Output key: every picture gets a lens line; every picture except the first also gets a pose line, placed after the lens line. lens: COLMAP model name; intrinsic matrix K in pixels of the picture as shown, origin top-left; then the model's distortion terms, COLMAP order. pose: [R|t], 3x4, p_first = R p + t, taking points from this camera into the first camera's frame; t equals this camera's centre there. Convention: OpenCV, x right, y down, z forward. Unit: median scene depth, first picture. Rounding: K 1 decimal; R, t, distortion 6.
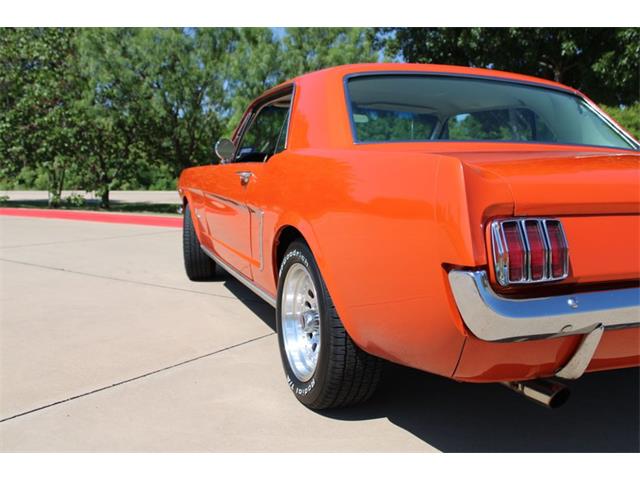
lens RADIAL K [[593.7, 0, 330.0], [0, 593.7, 235.8], [0, 0, 1]] dist [-0.071599, 0.000000]
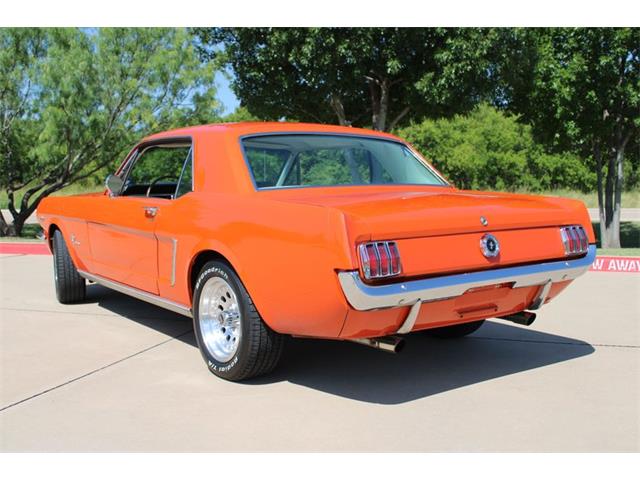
lens RADIAL K [[665.7, 0, 317.6], [0, 665.7, 242.0], [0, 0, 1]] dist [-0.040026, 0.000000]
pose [[0.964775, -0.039259, 0.260130, -0.215707], [0.043085, 0.999031, -0.009020, -0.010577], [-0.259524, 0.019910, 0.965531, -0.531632]]
